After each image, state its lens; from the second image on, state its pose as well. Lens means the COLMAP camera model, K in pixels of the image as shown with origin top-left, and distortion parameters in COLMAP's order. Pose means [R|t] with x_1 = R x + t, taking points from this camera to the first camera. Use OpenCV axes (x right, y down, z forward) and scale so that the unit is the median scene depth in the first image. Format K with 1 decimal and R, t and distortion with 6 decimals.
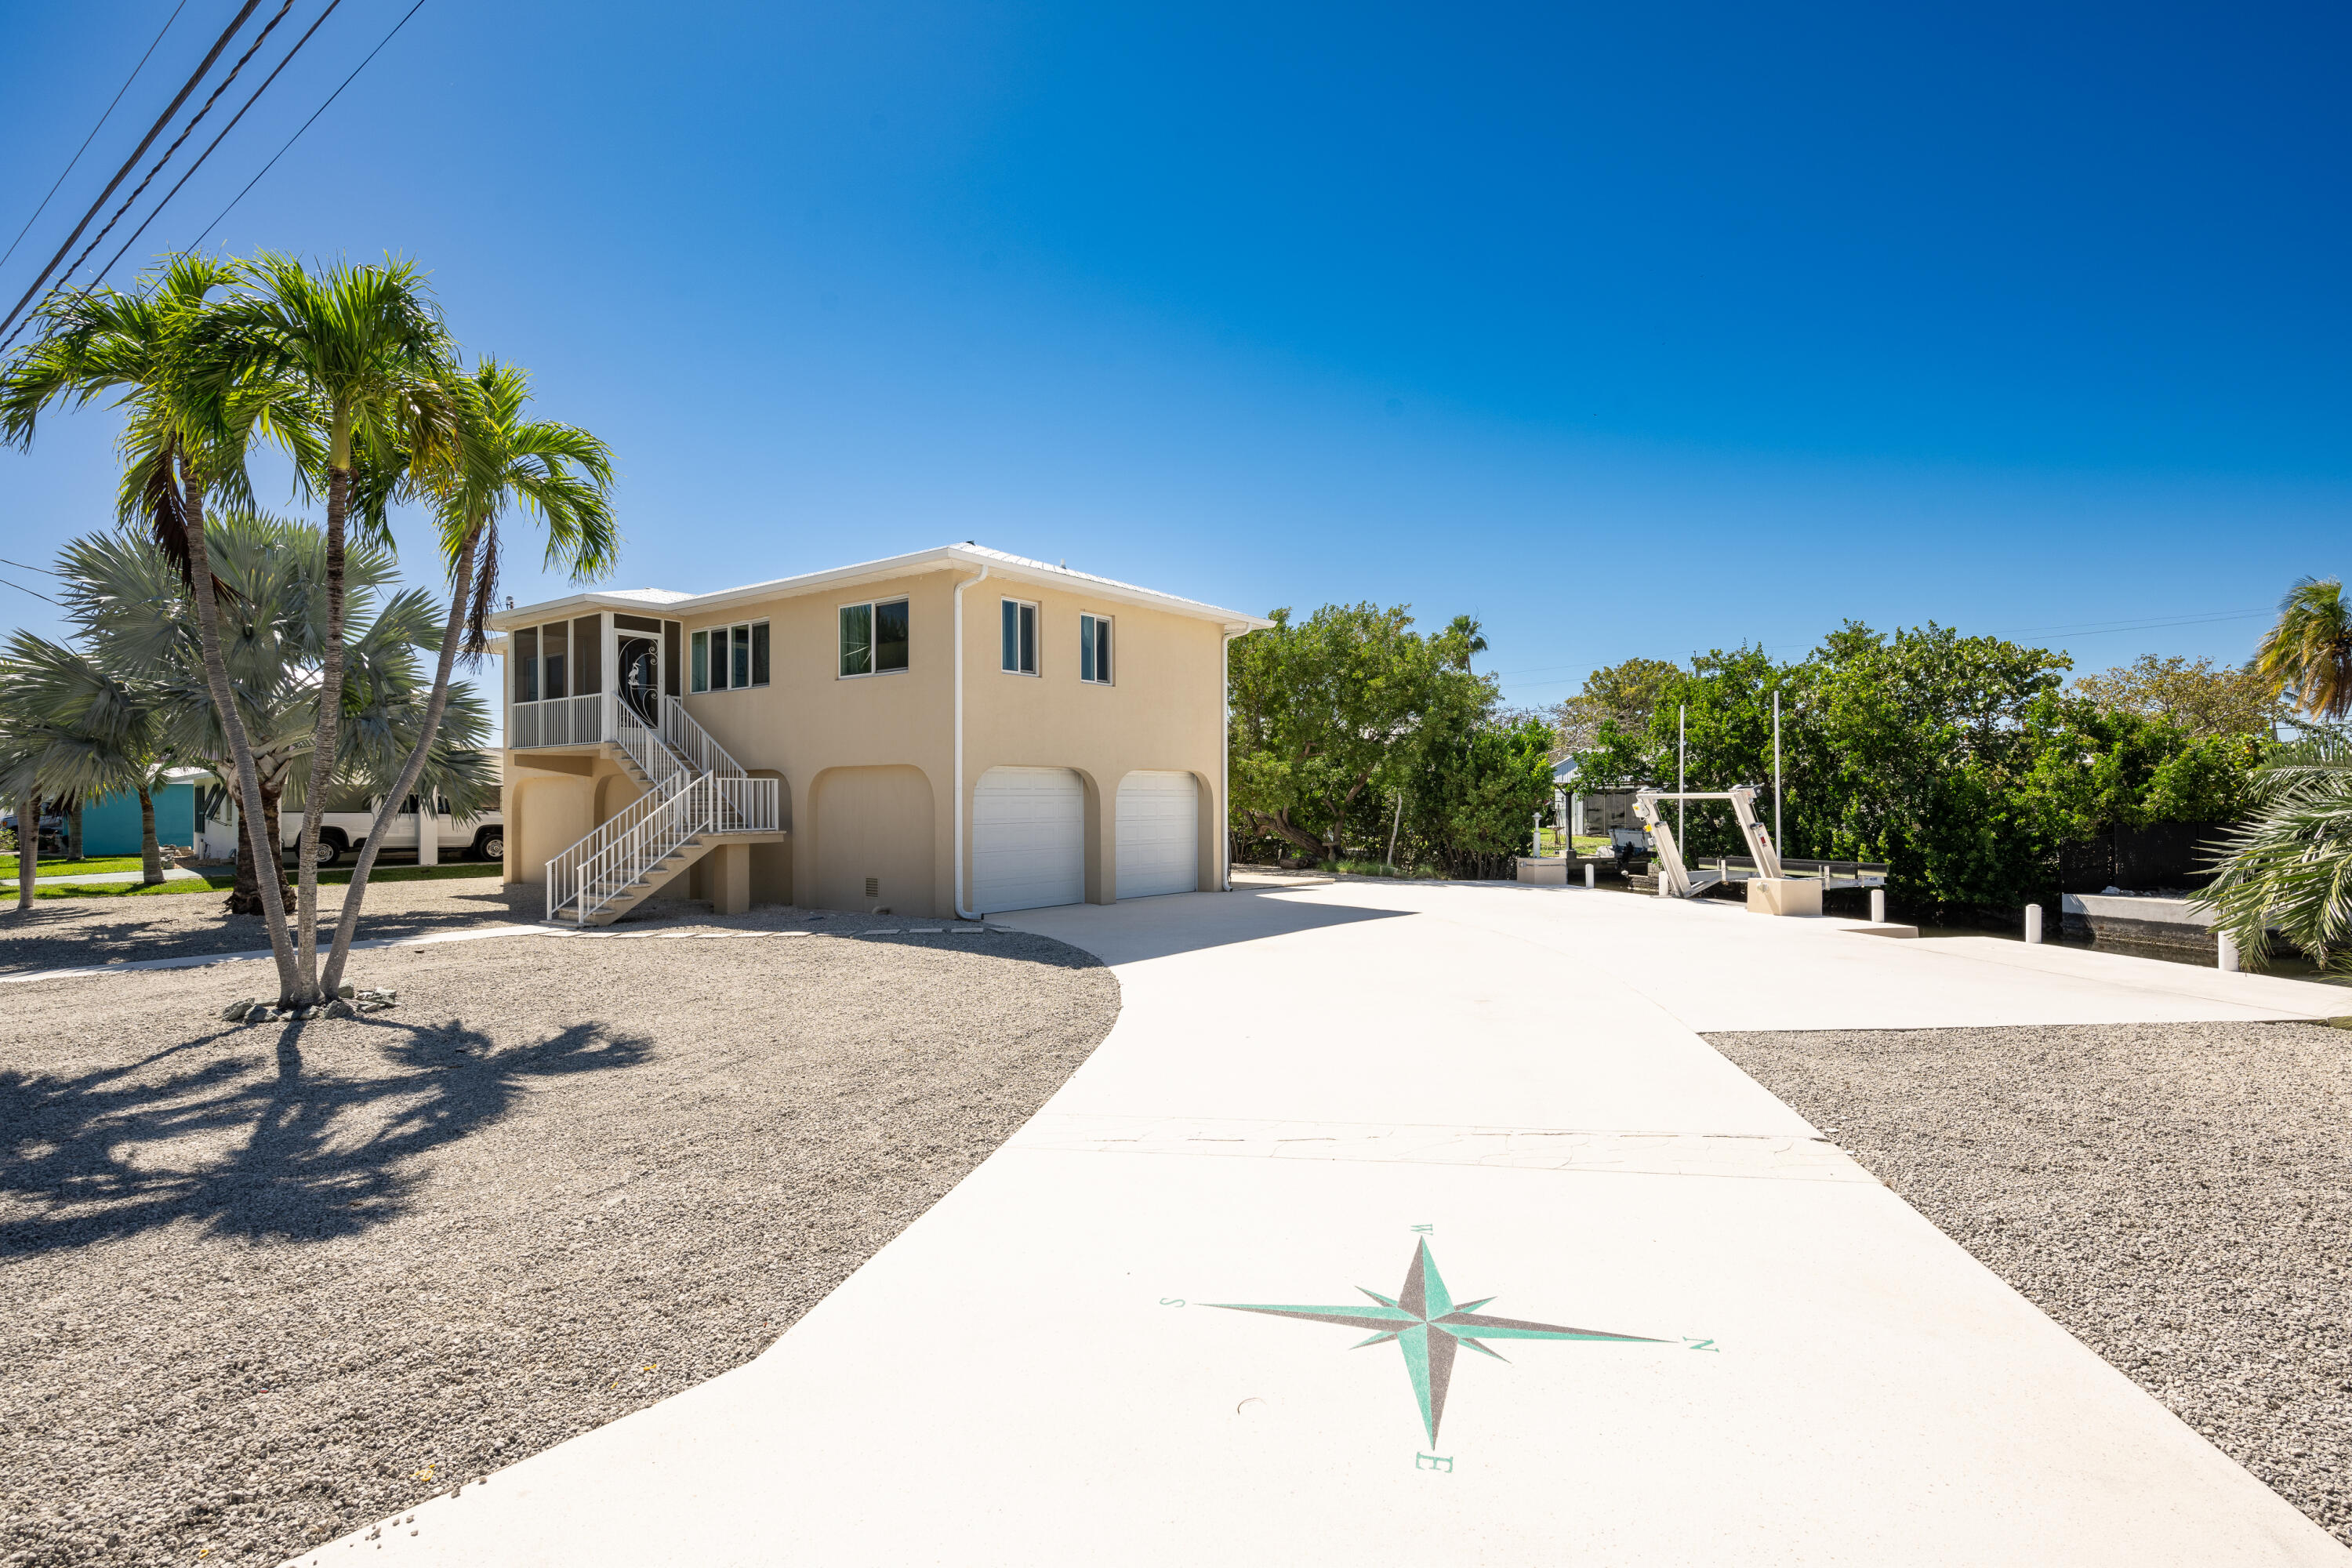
lens RADIAL K [[1169.8, 0, 1169.4], [0, 1169.8, 797.8], [0, 0, 1]] dist [-0.002192, -0.000655]
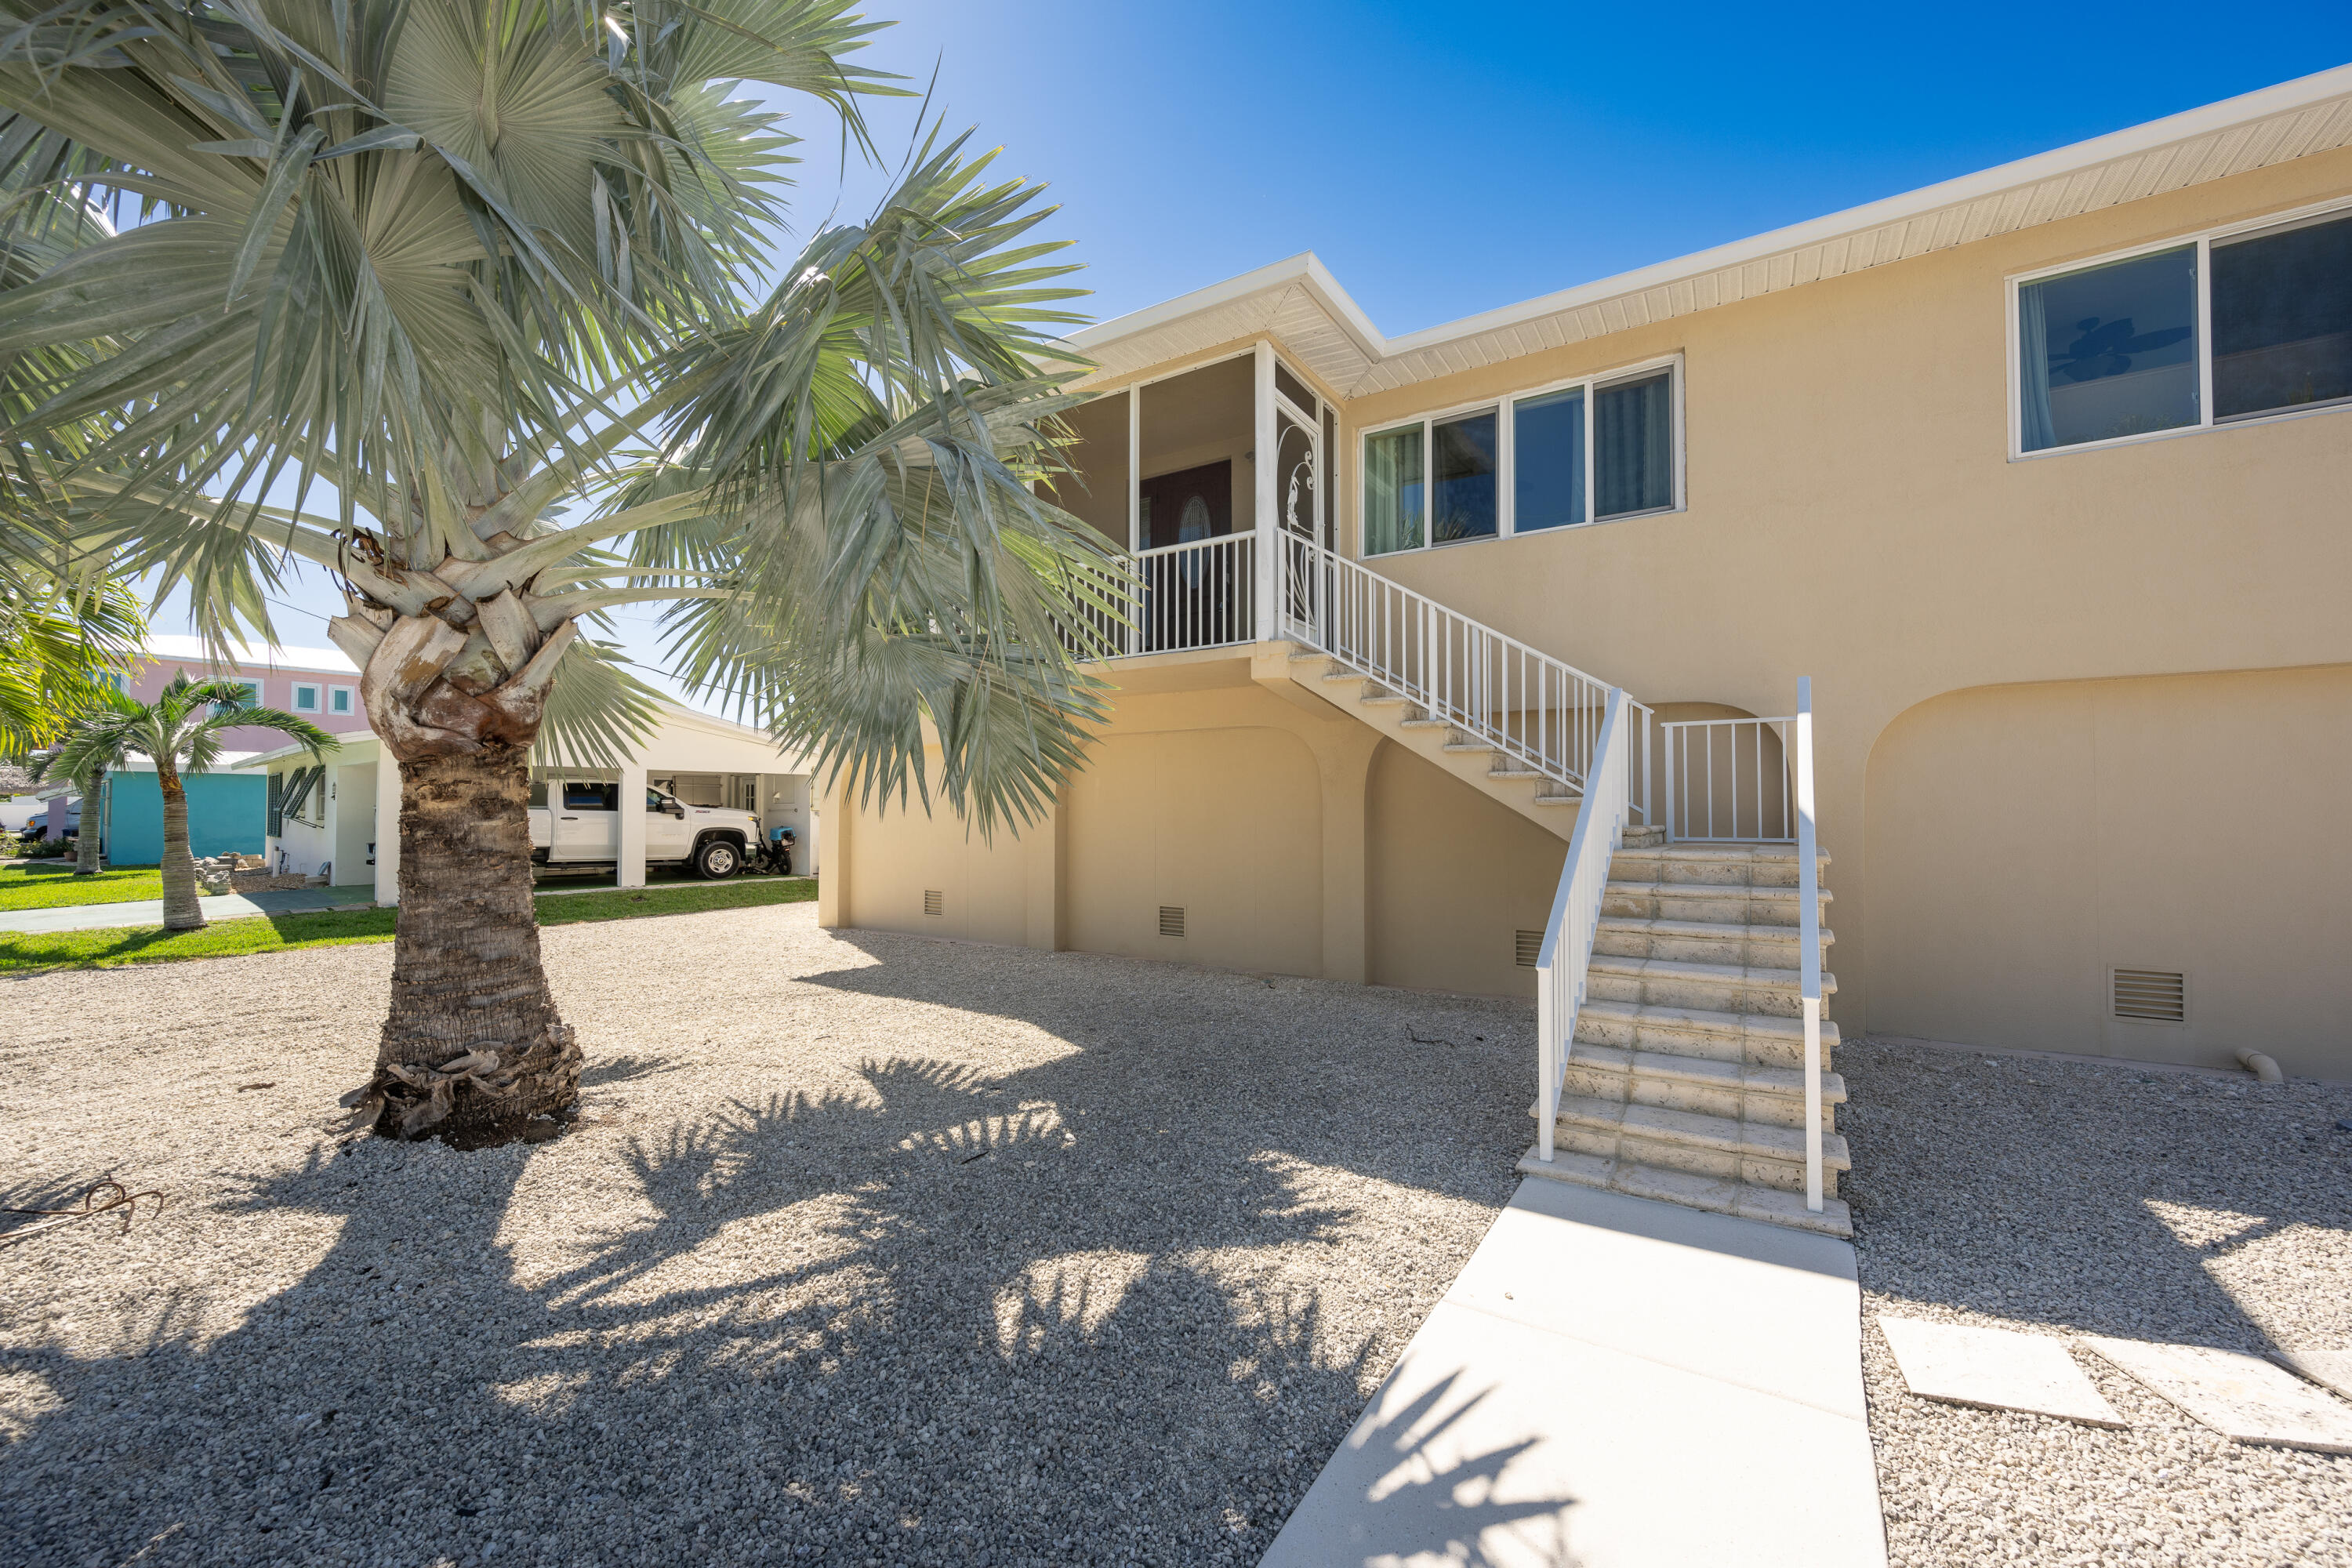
lens RADIAL K [[935.5, 0, 1176.6], [0, 935.5, 790.7], [0, 0, 1]] dist [0.000963, 0.000138]
pose [[0.997441, 0.006946, 0.071162, -0.599759], [-0.005662, 0.999818, -0.018227, 0.016568], [-0.071276, 0.017778, 0.997298, 0.727118]]
